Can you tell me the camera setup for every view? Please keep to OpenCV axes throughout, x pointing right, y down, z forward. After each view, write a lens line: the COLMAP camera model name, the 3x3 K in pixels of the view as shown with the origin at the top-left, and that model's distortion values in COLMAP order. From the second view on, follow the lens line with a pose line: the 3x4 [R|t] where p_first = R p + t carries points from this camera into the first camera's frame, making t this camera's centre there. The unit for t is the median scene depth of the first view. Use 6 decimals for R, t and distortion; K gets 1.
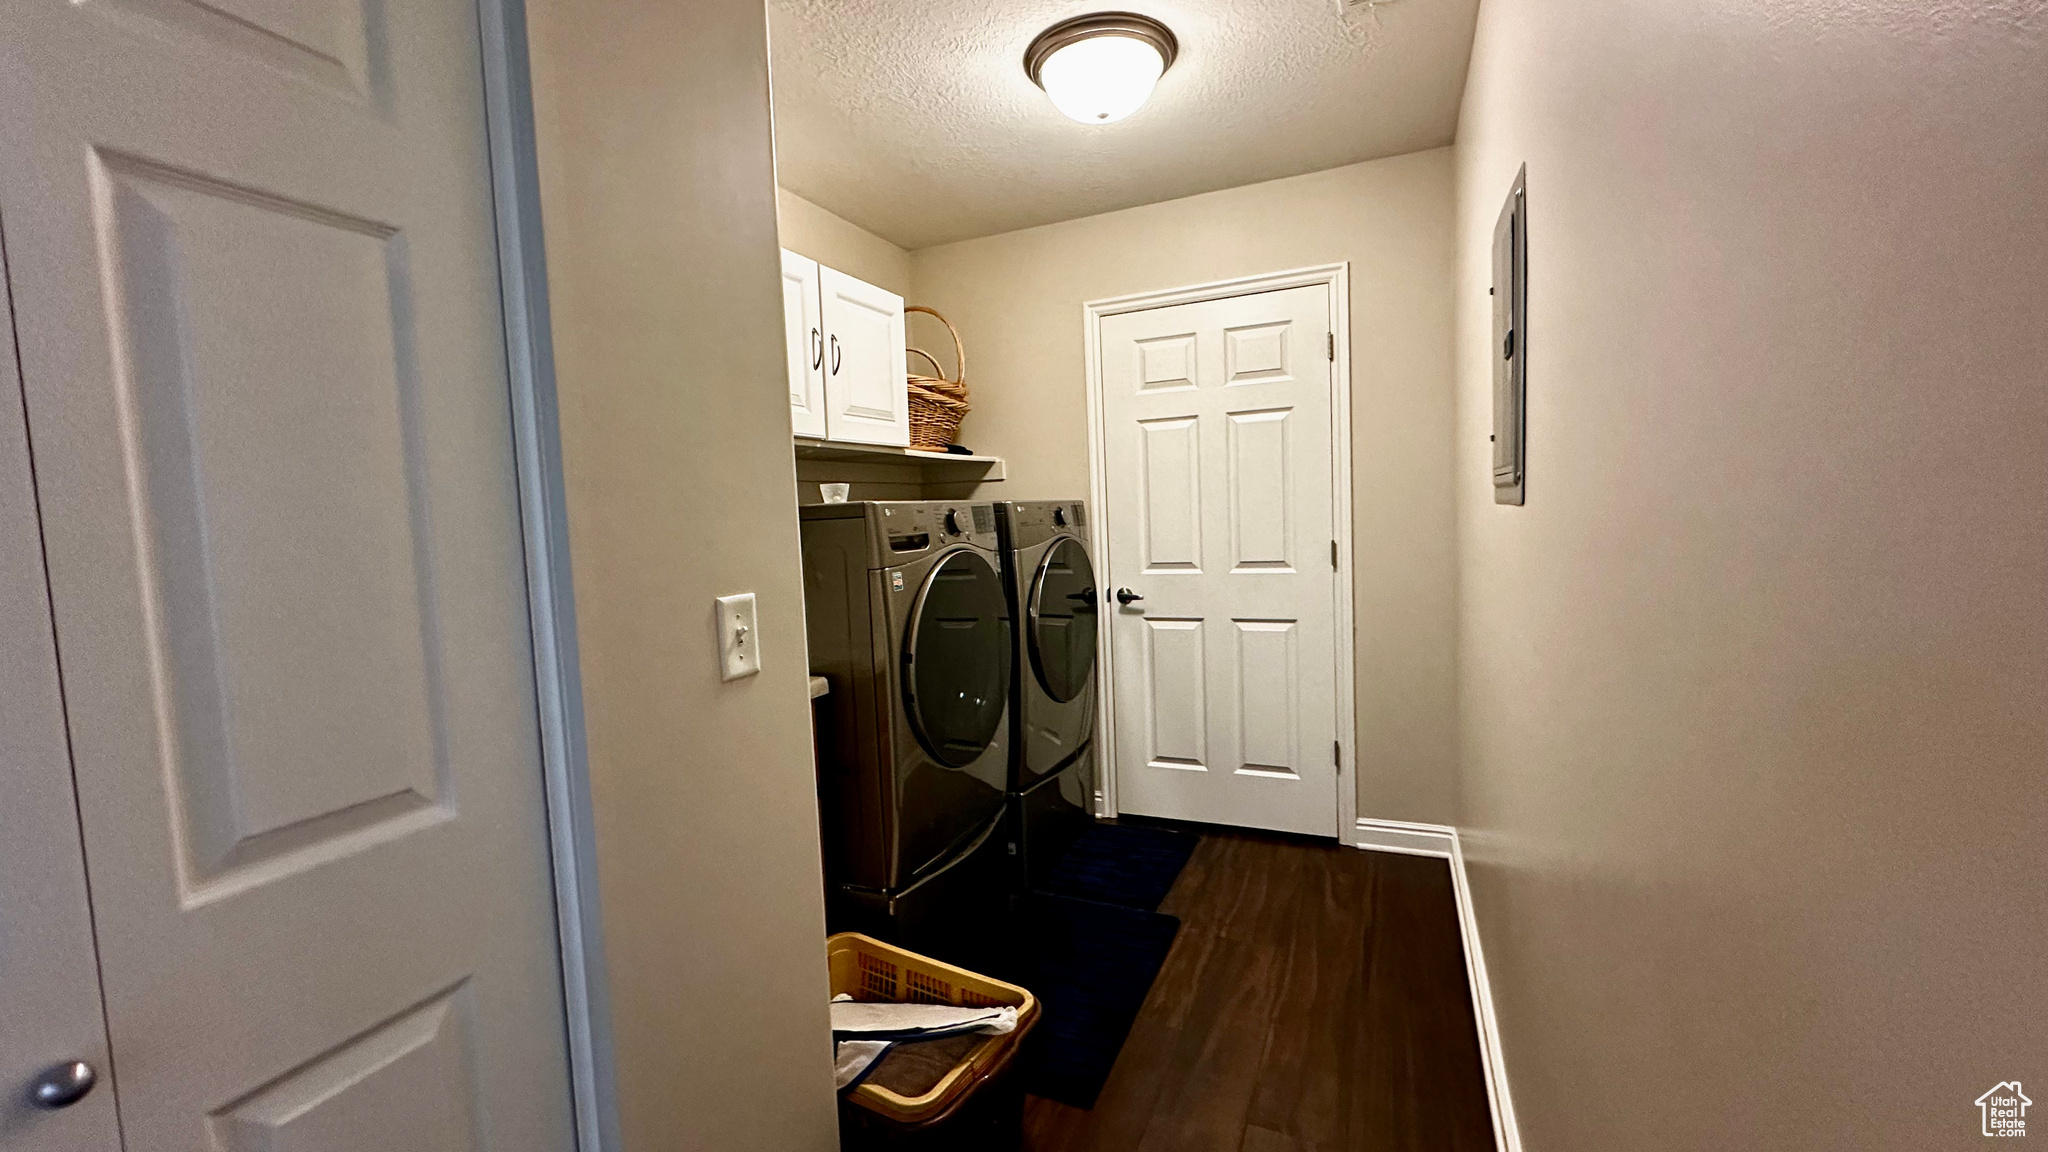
lens RADIAL K [[815.6, 0, 1027.9], [0, 815.6, 569.6], [0, 0, 1]] dist [-0.002683, 0.000330]
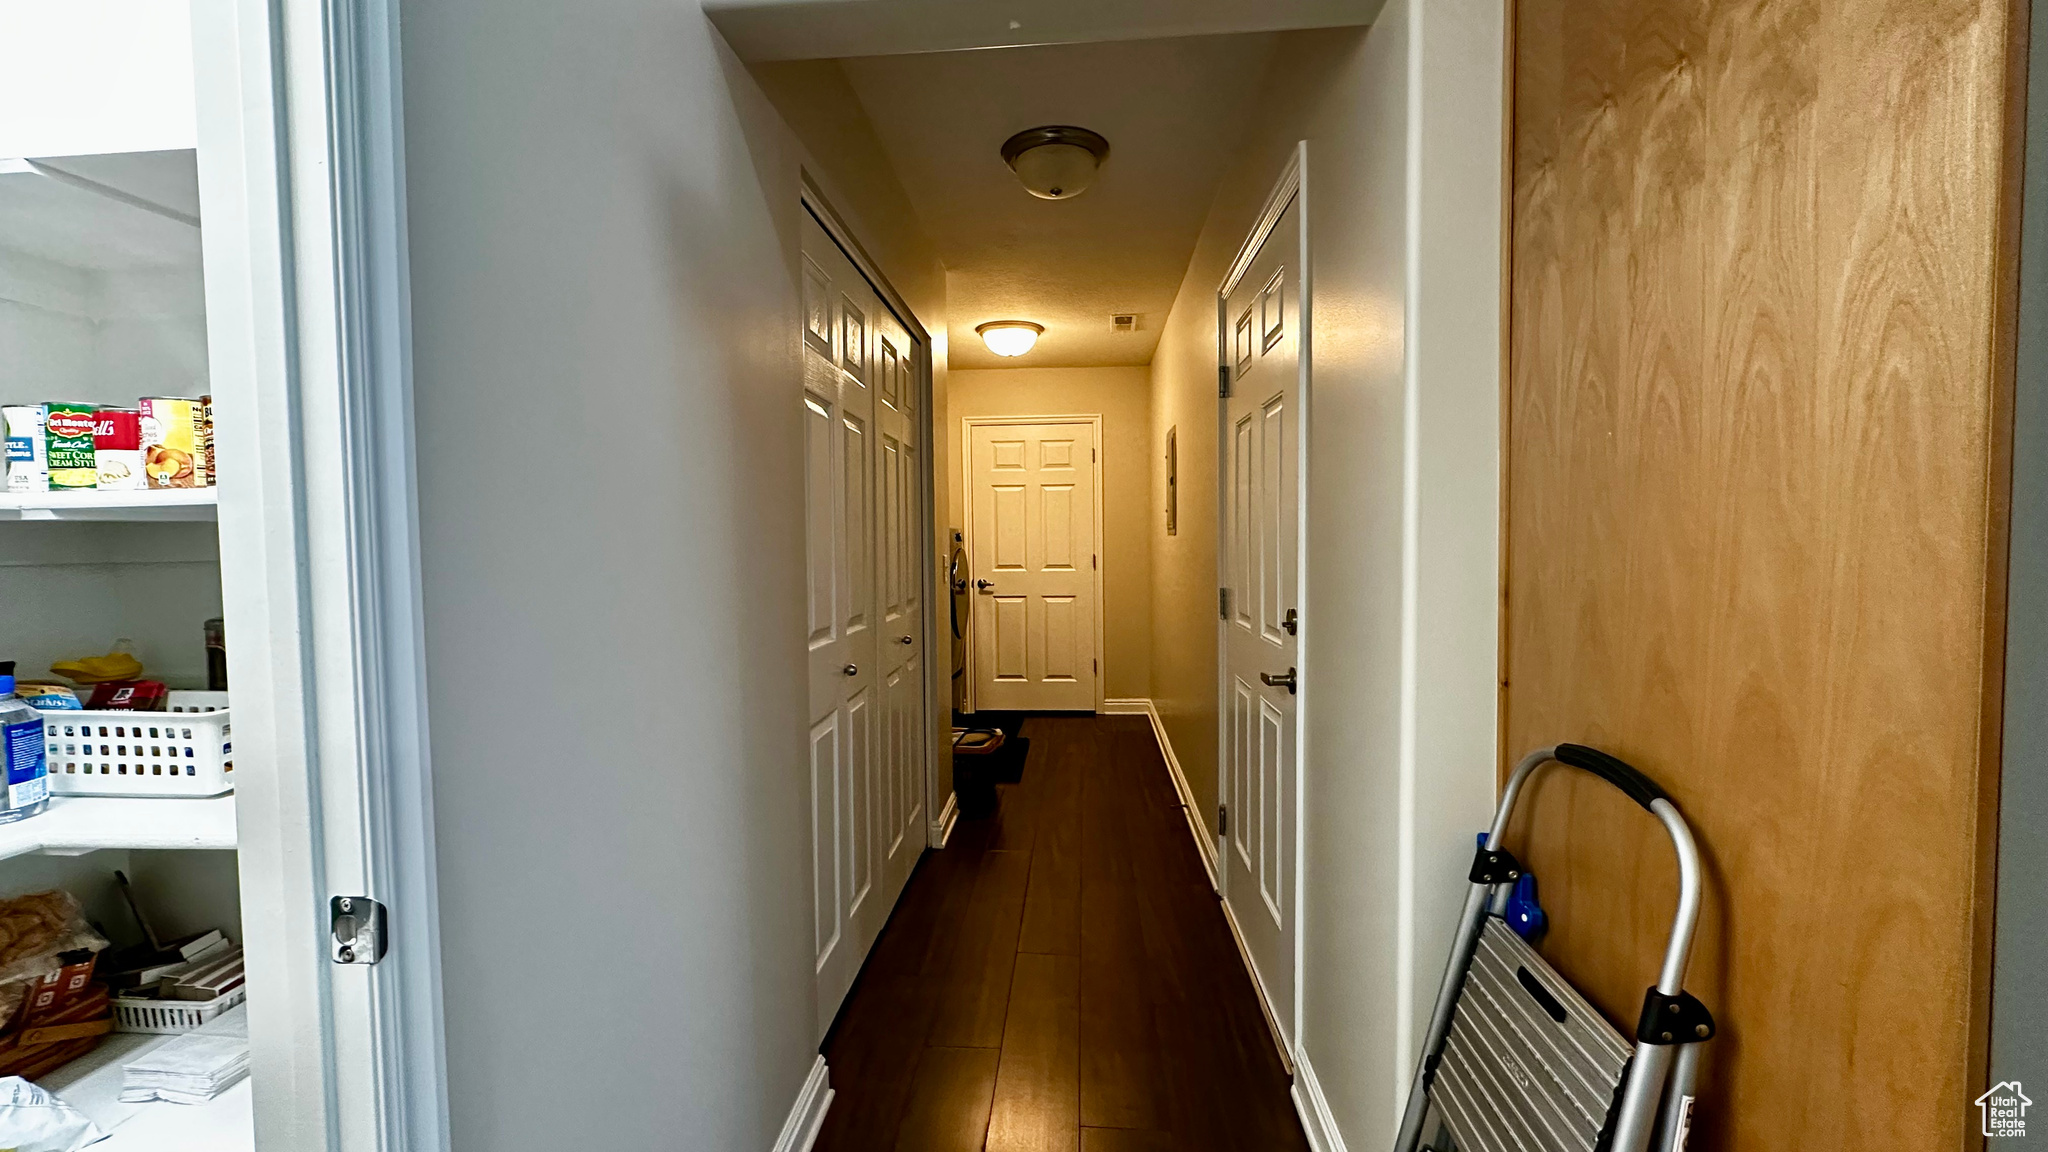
lens RADIAL K [[815.6, 0, 1025.4], [0, 815.6, 572.5], [0, 0, 1]] dist [-0.002683, 0.000330]
pose [[0.941151, 0.016915, 0.337563, -0.414826], [-0.003547, 0.999186, -0.040181, 0.083586], [-0.337968, 0.036619, 0.940445, -0.733633]]
